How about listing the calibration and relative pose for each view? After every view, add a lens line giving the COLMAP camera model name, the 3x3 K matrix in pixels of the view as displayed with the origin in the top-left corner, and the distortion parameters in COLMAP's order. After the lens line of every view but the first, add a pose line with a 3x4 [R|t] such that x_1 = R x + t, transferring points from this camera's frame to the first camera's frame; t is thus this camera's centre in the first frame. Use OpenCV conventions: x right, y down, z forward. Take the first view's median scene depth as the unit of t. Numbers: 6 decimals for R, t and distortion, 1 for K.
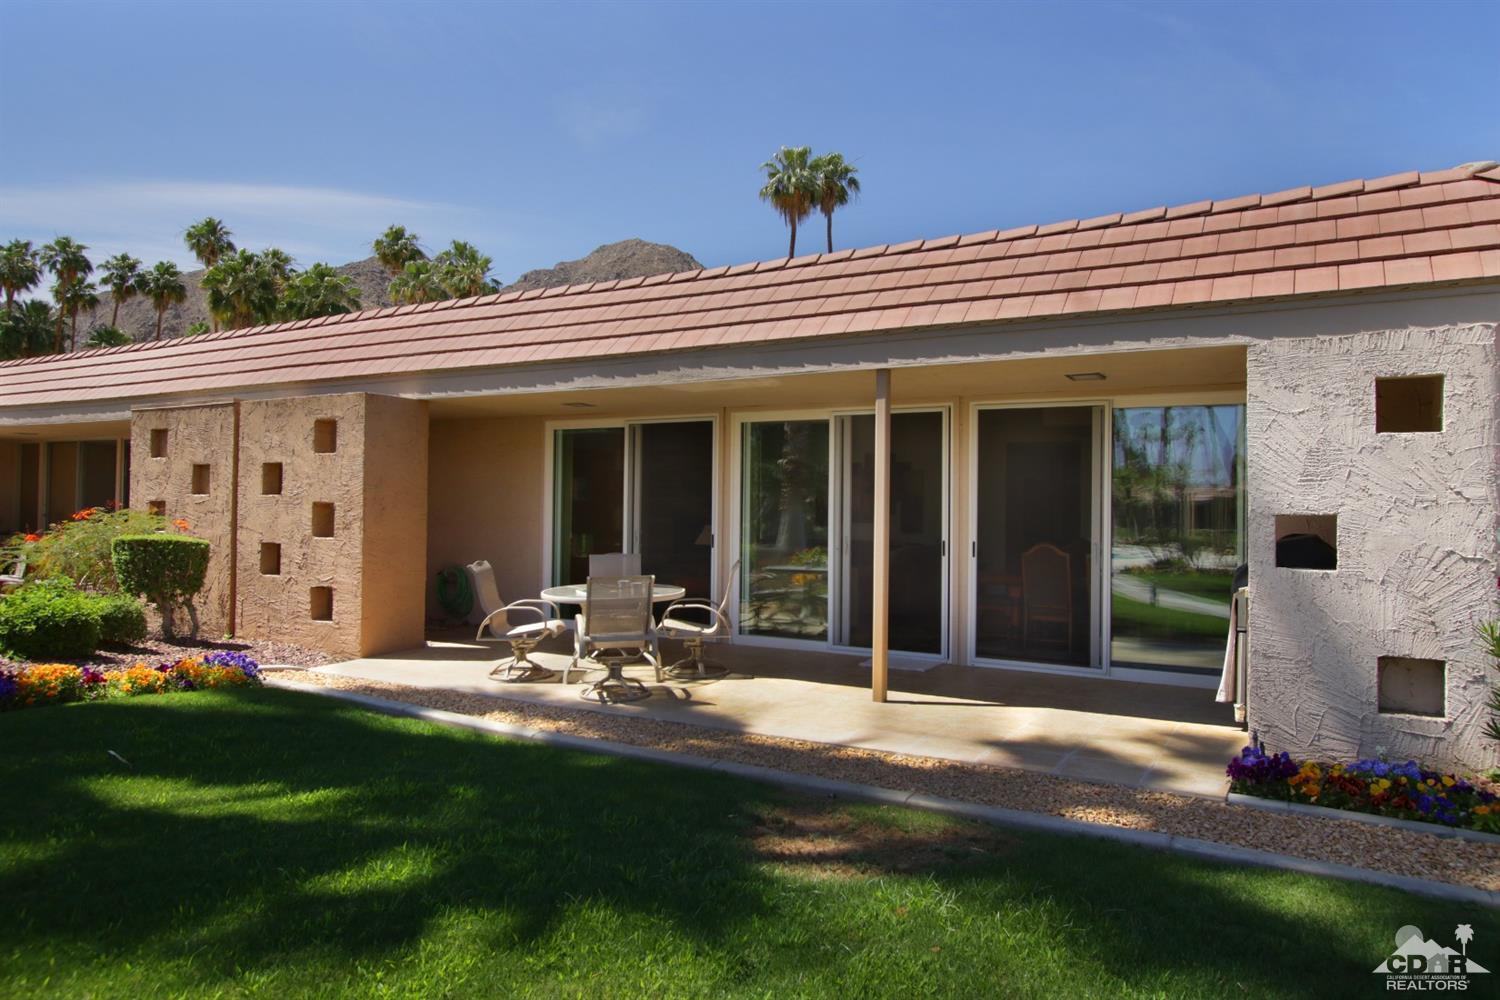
lens RADIAL K [[1010.8, 0, 751.8], [0, 1010.8, 479.3], [0, 0, 1]] dist [0.002442, 0.004615]
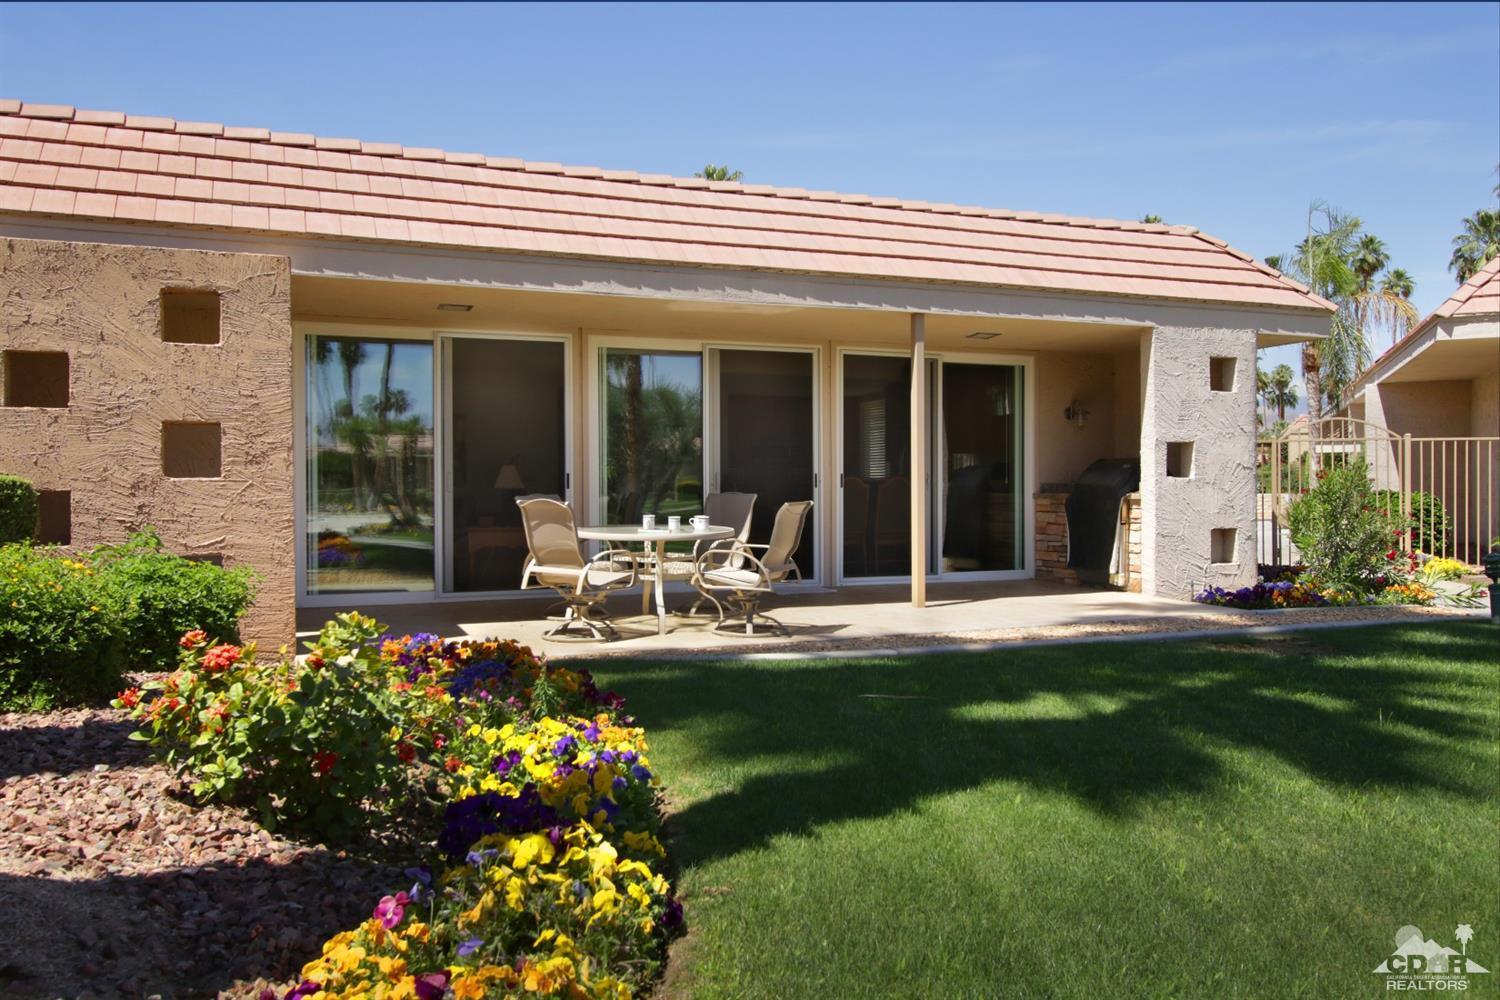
lens RADIAL K [[1130.8, 0, 740.8], [0, 1130.8, 504.0], [0, 0, 1]] dist [0.009833, 0.008876]
pose [[0.612066, -0.029533, 0.790255, -0.785173], [-0.014423, 0.998719, 0.048494, 0.035146], [-0.790675, -0.041079, 0.610856, 0.302209]]
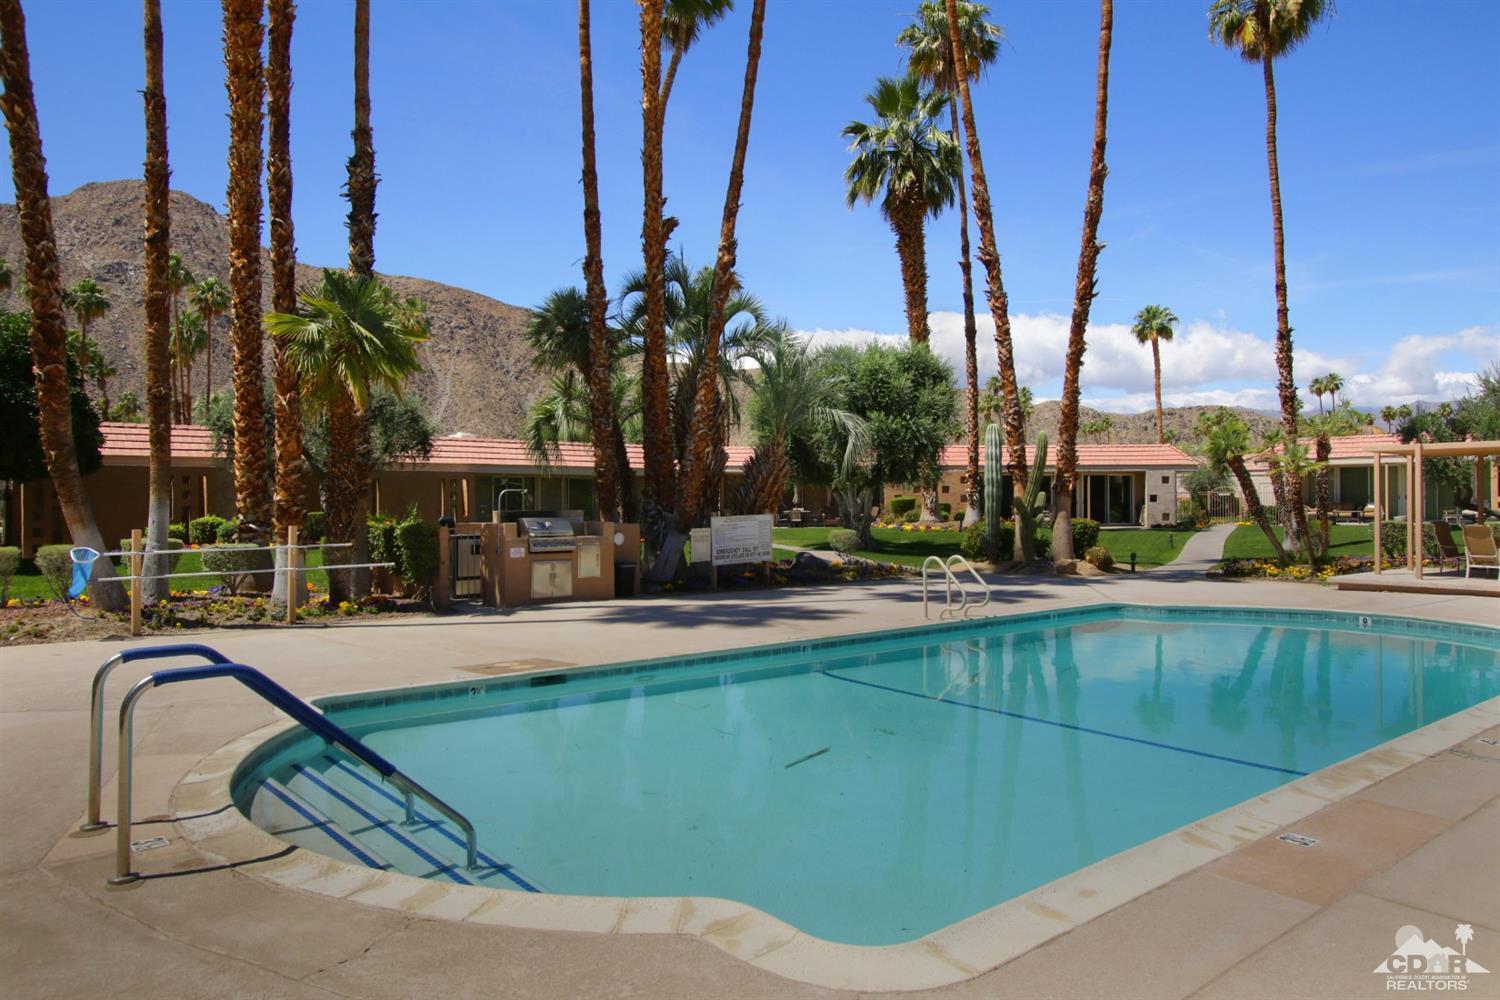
lens RADIAL K [[1010.8, 0, 752.9], [0, 1010.8, 500.6], [0, 0, 1]] dist [0.002442, 0.004615]
pose [[0.897154, -0.017988, 0.441352, -3.287399], [-0.001191, 0.999068, 0.043139, -0.147780], [-0.441717, -0.039228, 0.896296, -2.656845]]
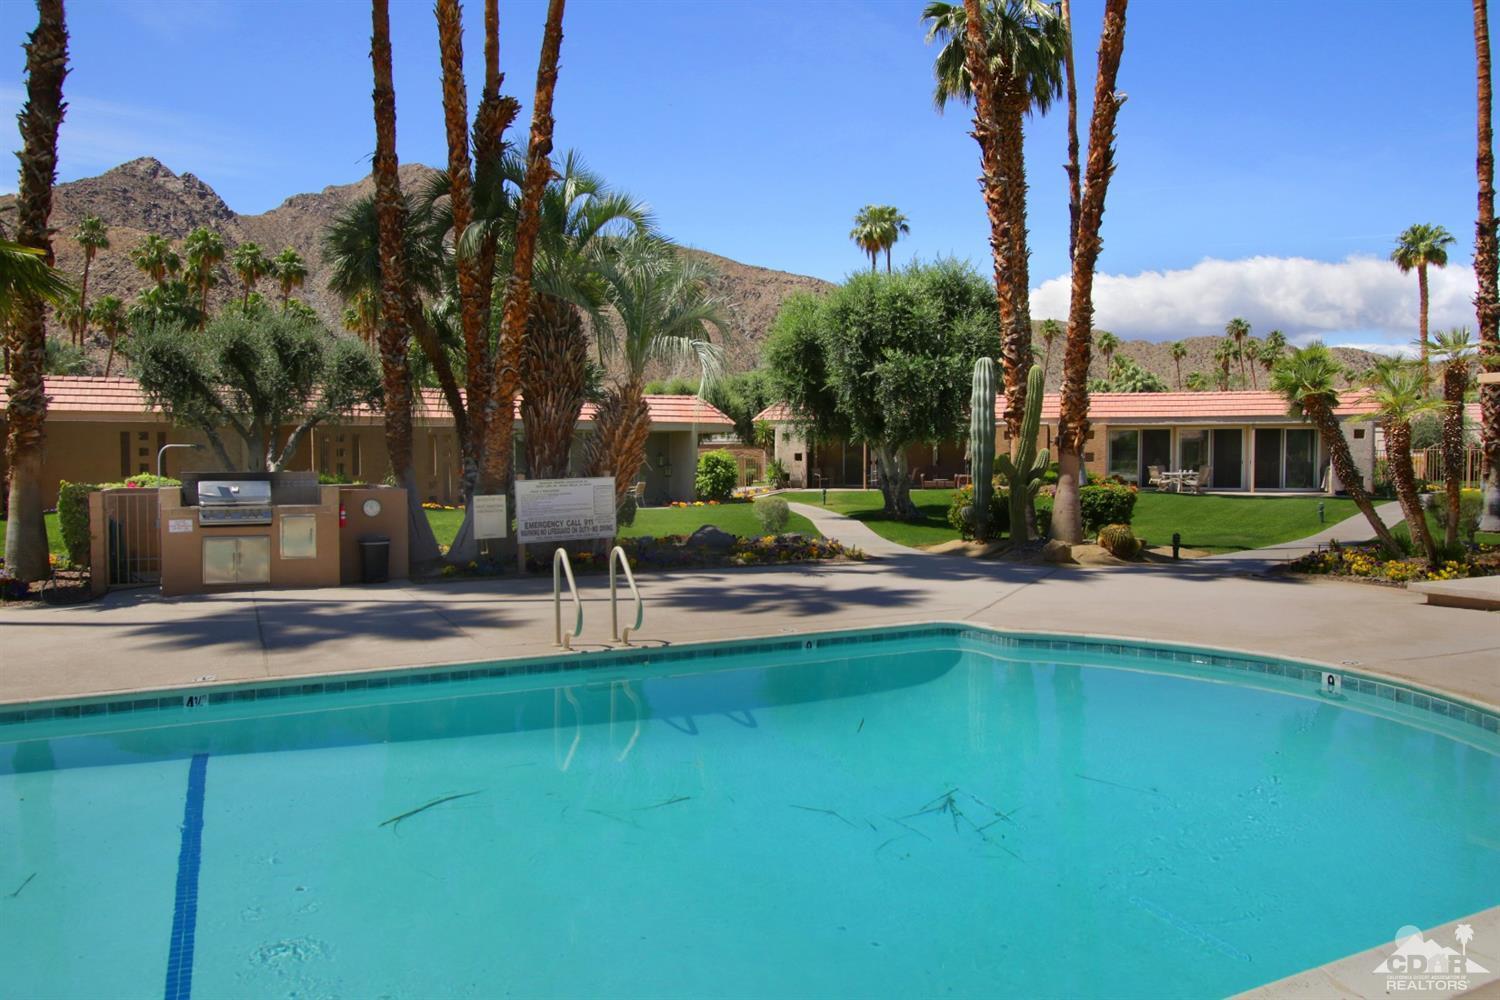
lens RADIAL K [[1010.8, 0, 753.6], [0, 1010.8, 503.4], [0, 0, 1]] dist [0.002442, 0.004615]
pose [[0.975374, -0.025474, 0.219082, -2.512029], [0.006459, 0.996181, 0.087076, -0.127633], [-0.220464, -0.083516, 0.971813, -2.427384]]
